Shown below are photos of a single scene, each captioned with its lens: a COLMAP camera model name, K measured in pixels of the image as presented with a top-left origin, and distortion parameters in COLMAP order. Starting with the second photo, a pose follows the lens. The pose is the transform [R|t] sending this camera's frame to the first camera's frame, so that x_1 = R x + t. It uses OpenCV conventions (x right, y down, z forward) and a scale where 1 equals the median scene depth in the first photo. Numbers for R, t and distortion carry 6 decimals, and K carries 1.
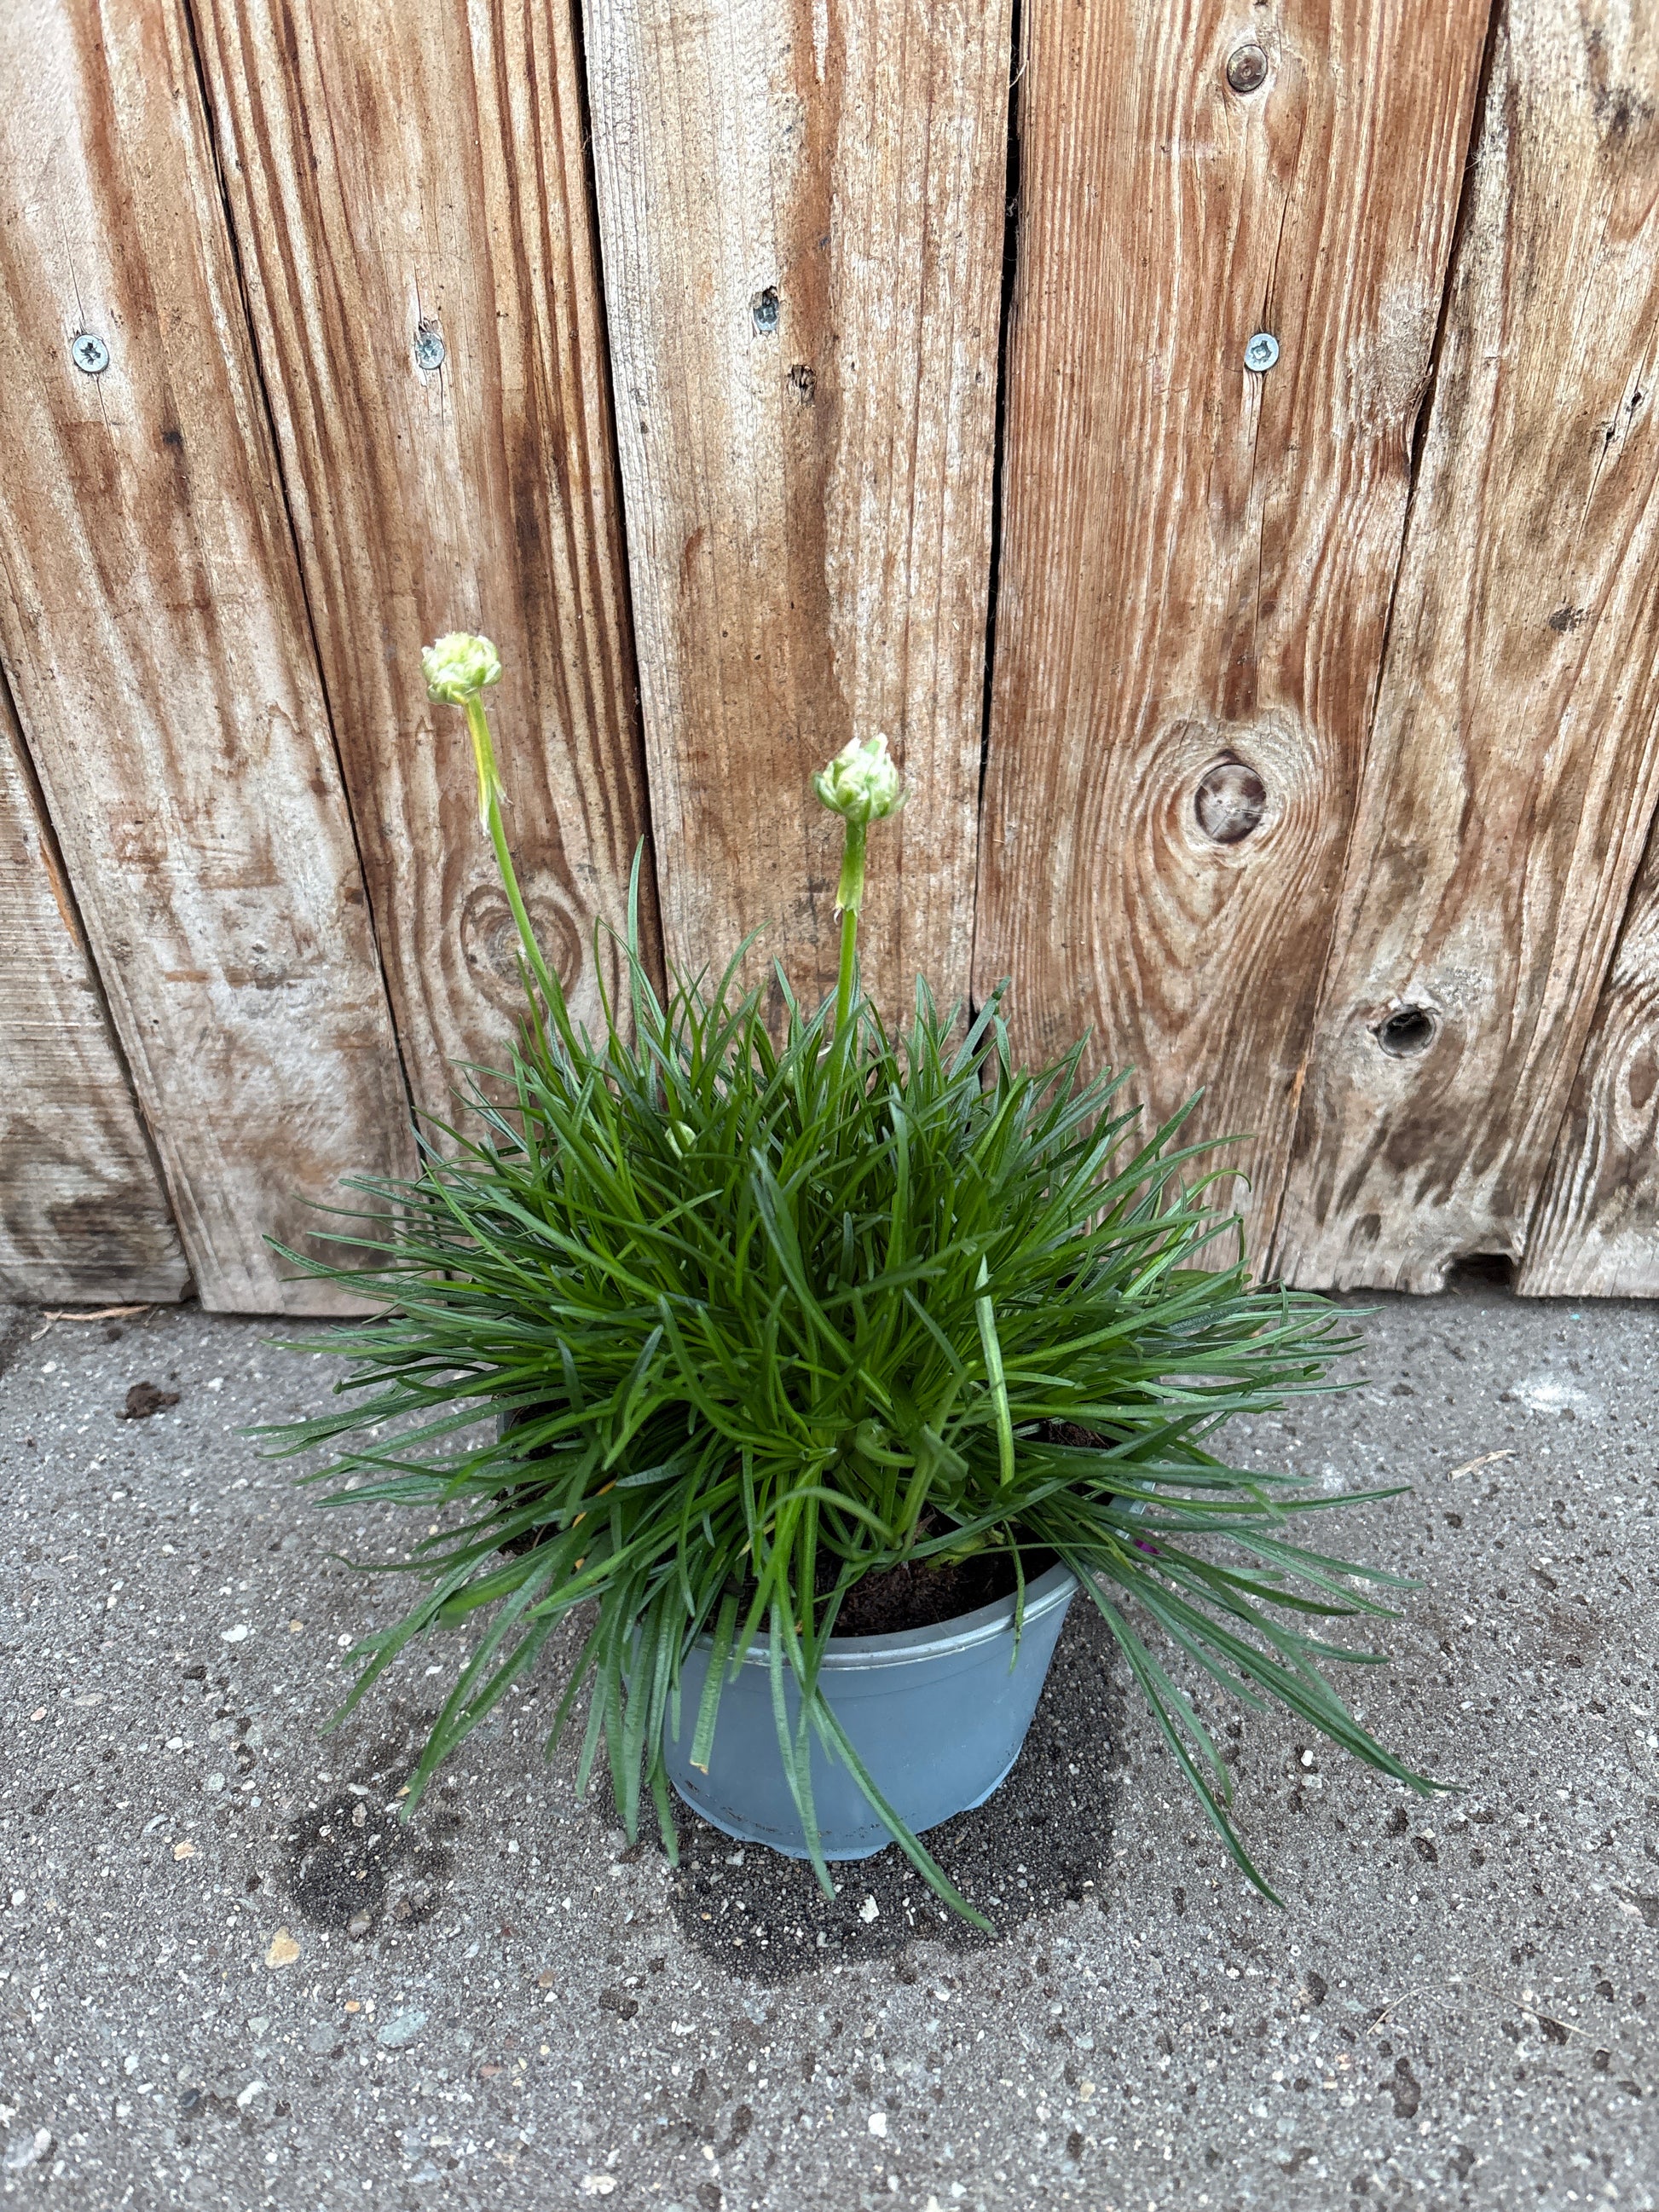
lens RADIAL K [[1708.5, 0, 822.1], [0, 1708.5, 1103.6], [0, 0, 1]] dist [0.020708, -0.046609]
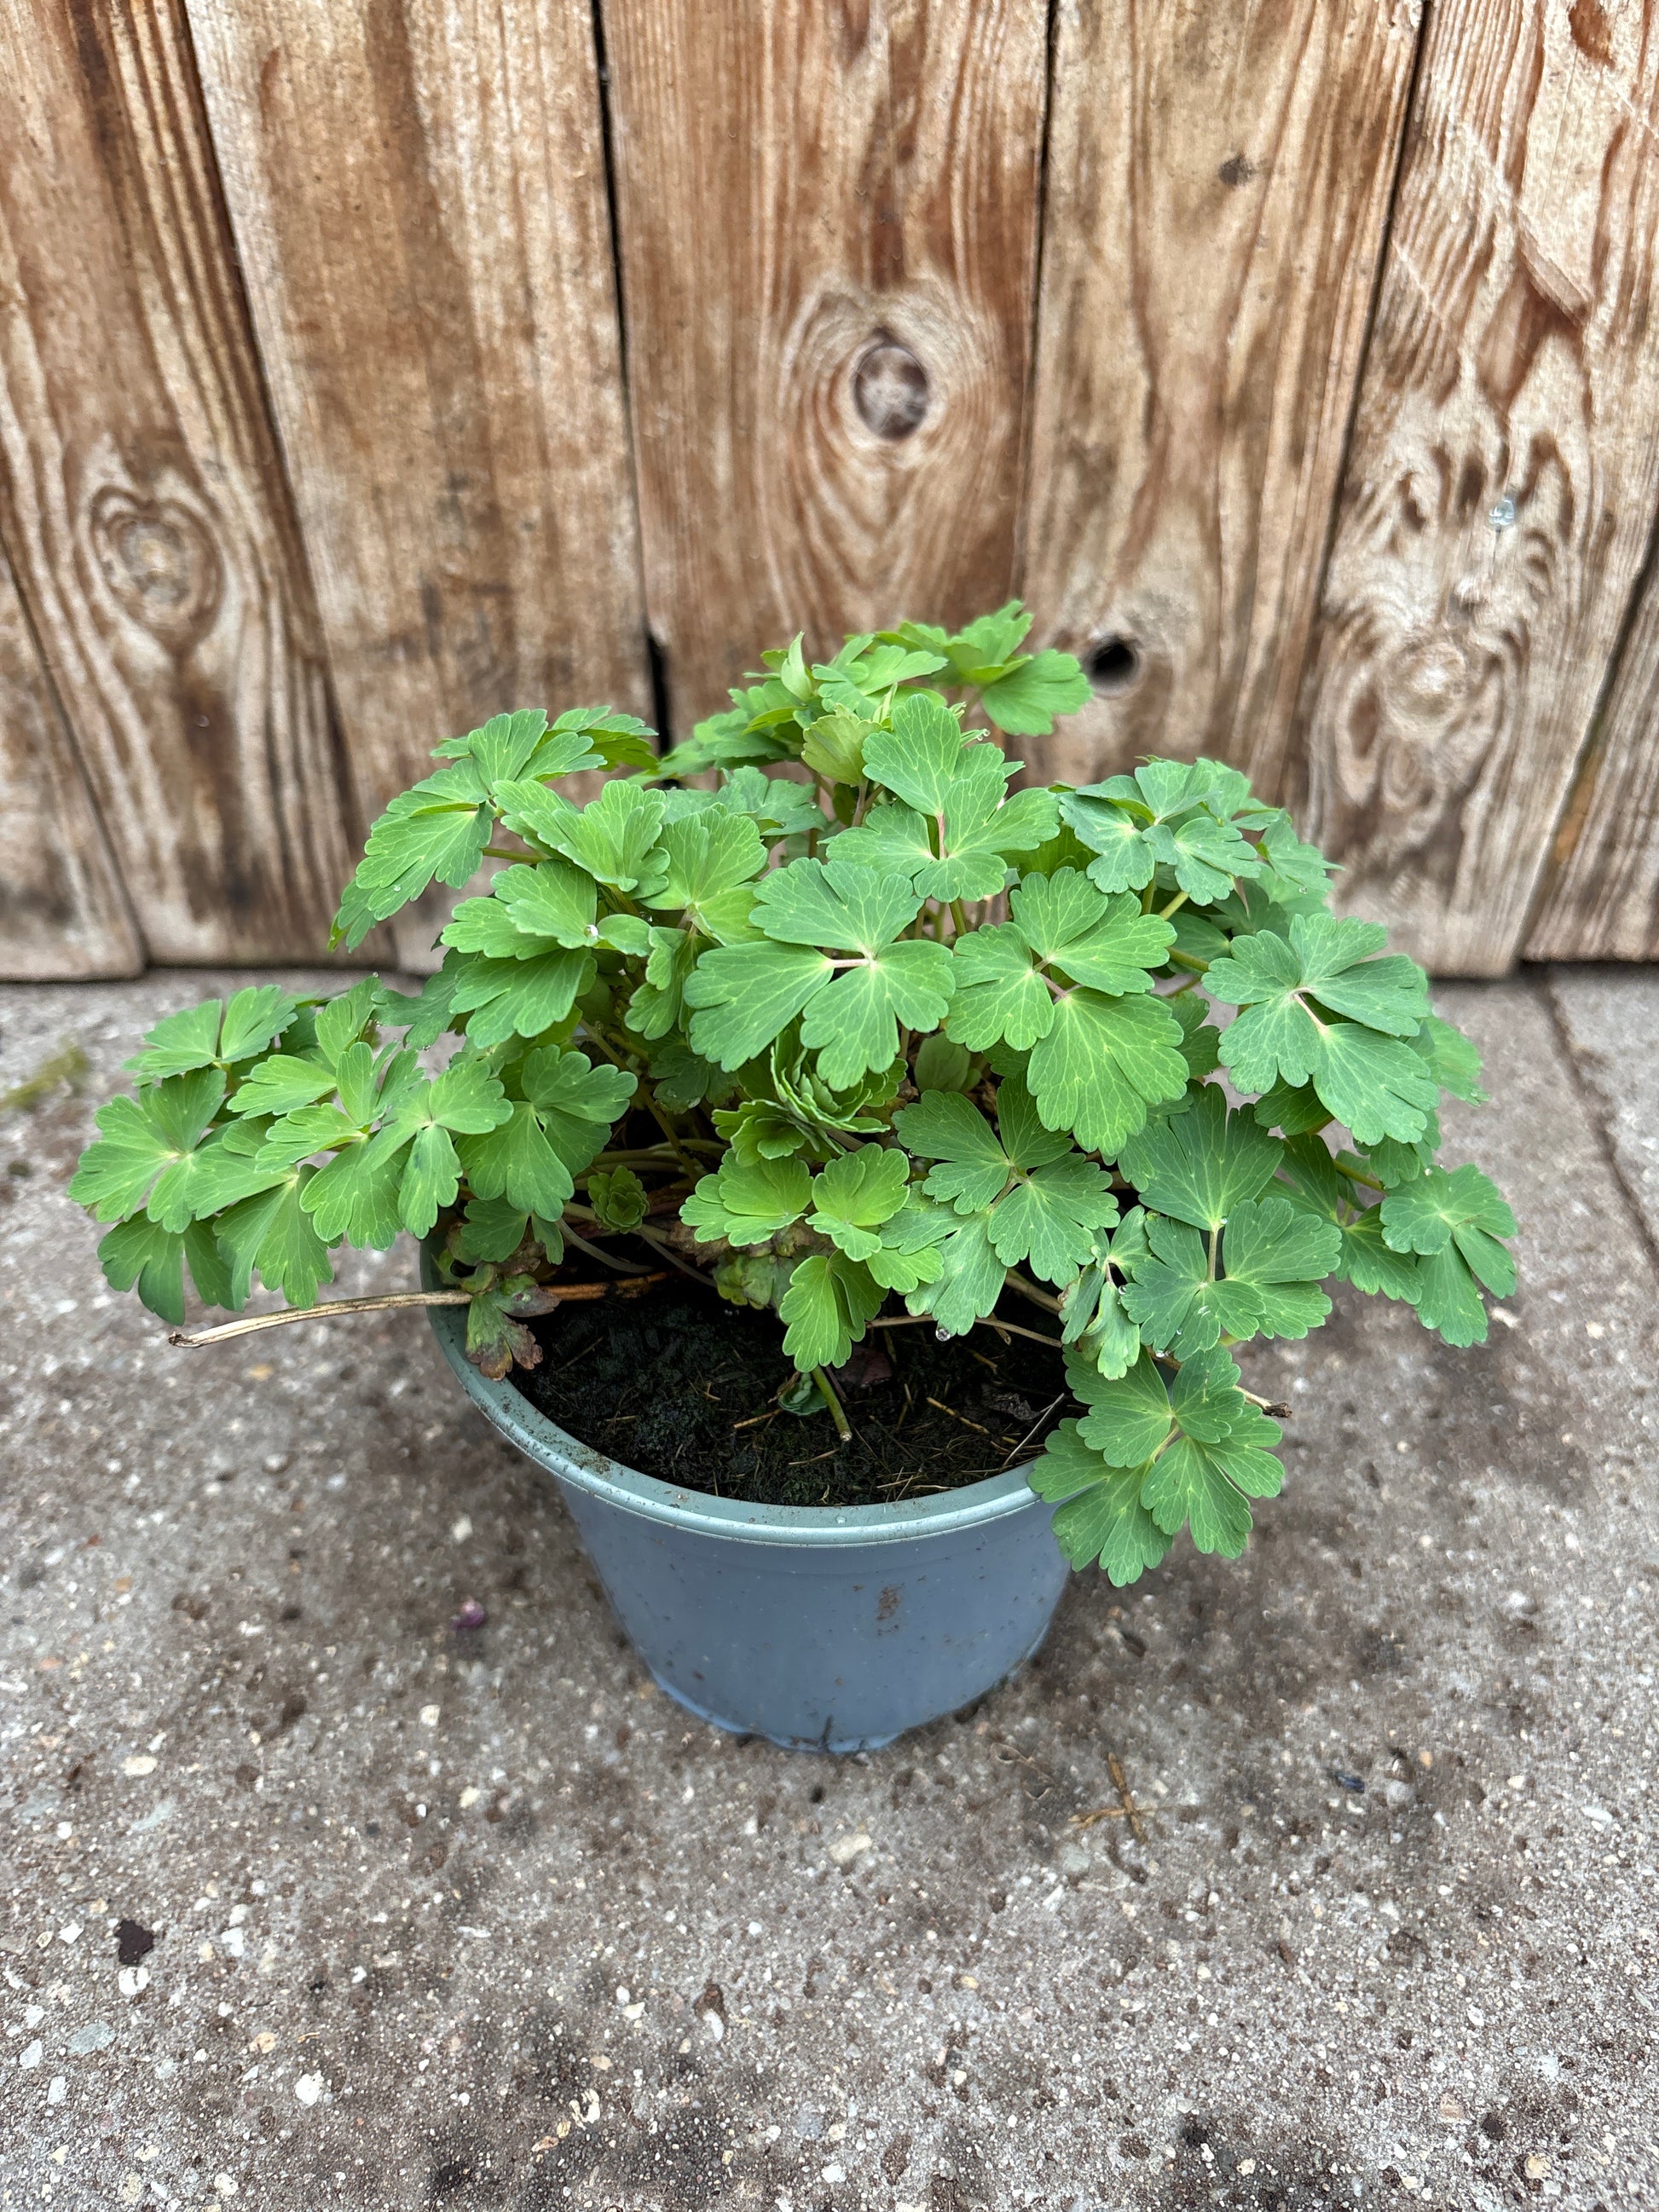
lens RADIAL K [[1740.7, 0, 827.8], [0, 1740.7, 1101.7], [0, 0, 1]] dist [-0.014655, 0.013725]
pose [[0.999906, 0.012952, -0.004598, 0.234919], [-0.012444, 0.995192, 0.097147, 0.127791], [0.005834, -0.097080, 0.995259, 0.031903]]
